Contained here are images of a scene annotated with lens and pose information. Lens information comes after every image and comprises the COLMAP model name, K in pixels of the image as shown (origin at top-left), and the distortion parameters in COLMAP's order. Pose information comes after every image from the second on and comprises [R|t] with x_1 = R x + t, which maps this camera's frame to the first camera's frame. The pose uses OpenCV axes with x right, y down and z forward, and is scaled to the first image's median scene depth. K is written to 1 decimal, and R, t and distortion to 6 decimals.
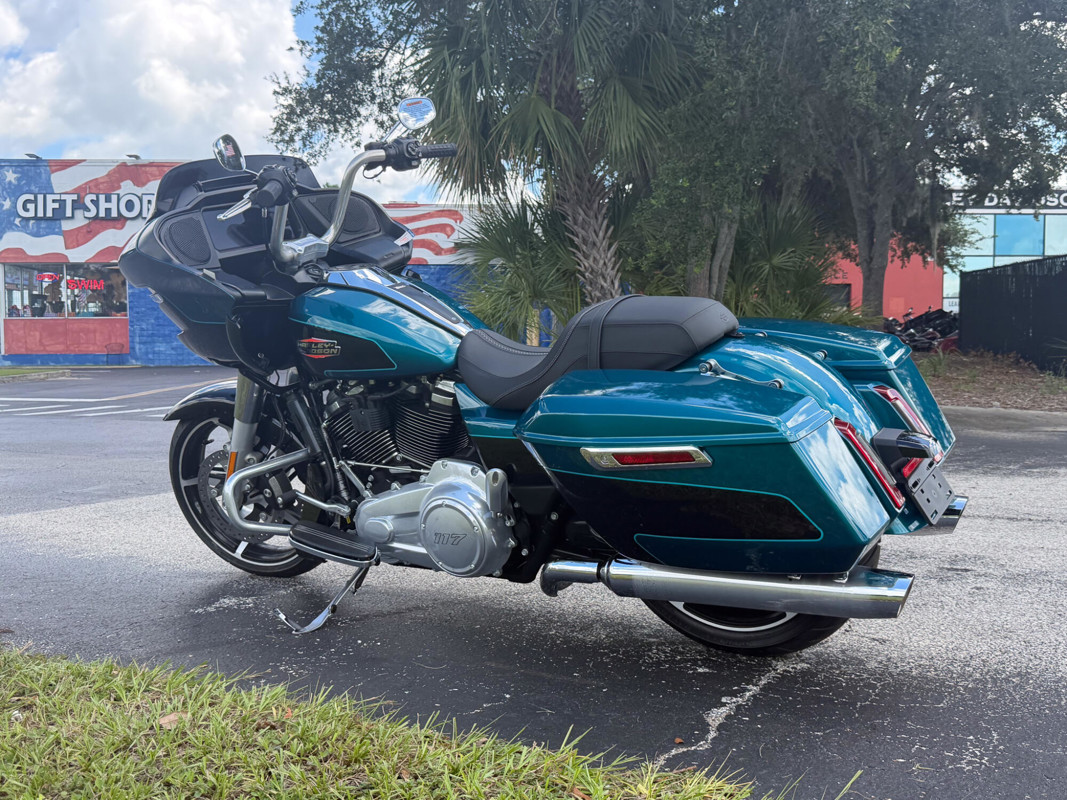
lens RADIAL K [[1040.5, 0, 535.8], [0, 1040.5, 406.7], [0, 0, 1]] dist [-0.033013, 0.000000]
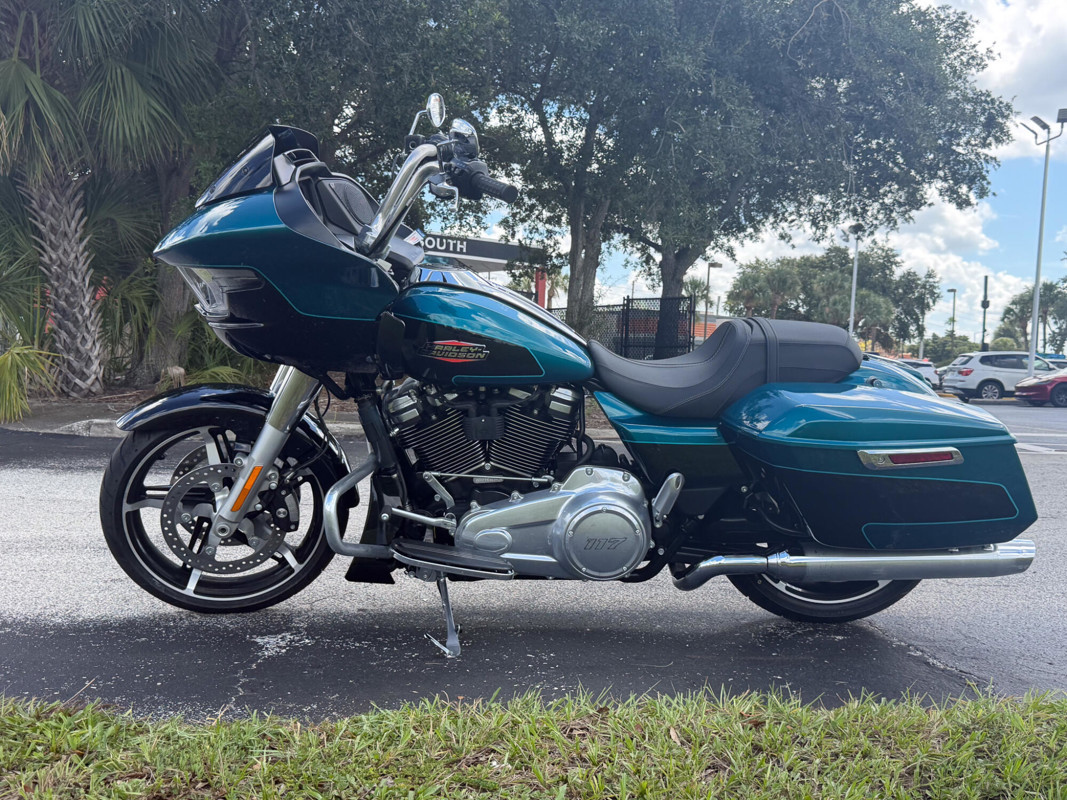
lens RADIAL K [[1040.5, 0, 533.4], [0, 1040.5, 394.7], [0, 0, 1]] dist [-0.033013, 0.000000]
pose [[0.794020, 0.019439, 0.607581, -0.625119], [-0.005845, 0.999687, -0.024346, 0.004463], [-0.607864, 0.015780, 0.793885, 0.184105]]
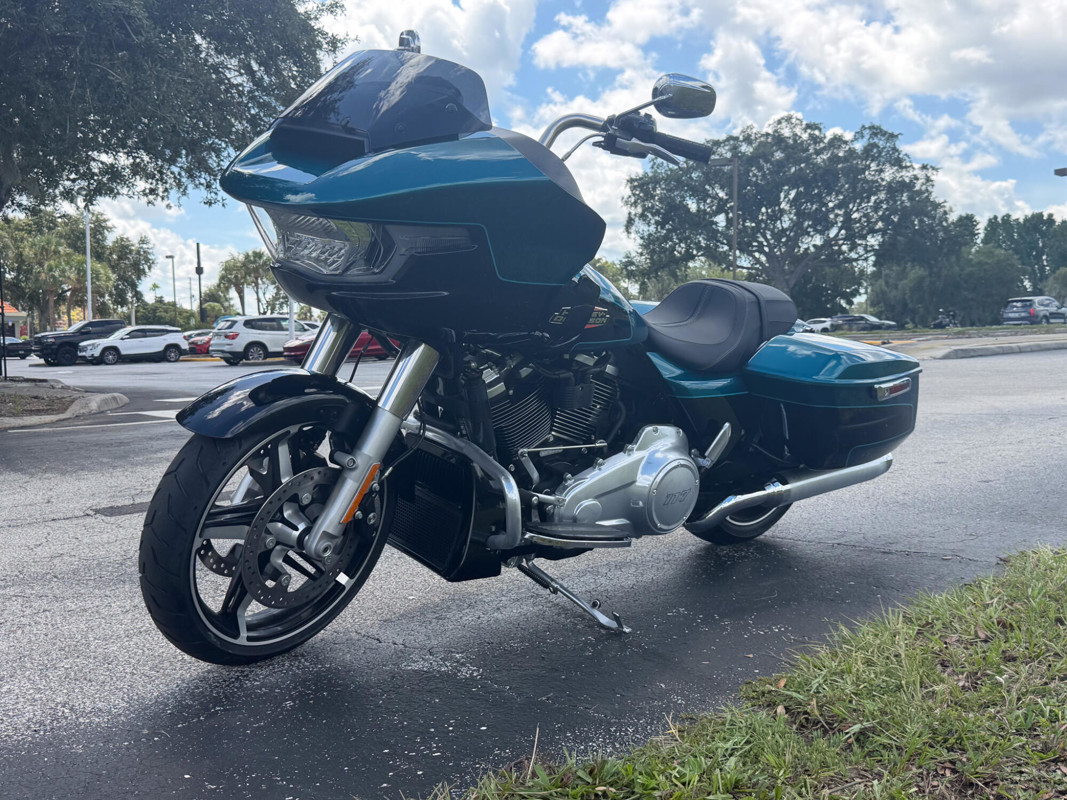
lens RADIAL K [[1040.5, 0, 532.9], [0, 1040.5, 393.5], [0, 0, 1]] dist [-0.033013, 0.000000]
pose [[0.198577, -0.040069, 0.979266, -0.944604], [0.062490, 0.997649, 0.028149, -0.015999], [-0.978091, 0.055604, 0.200614, 0.750751]]
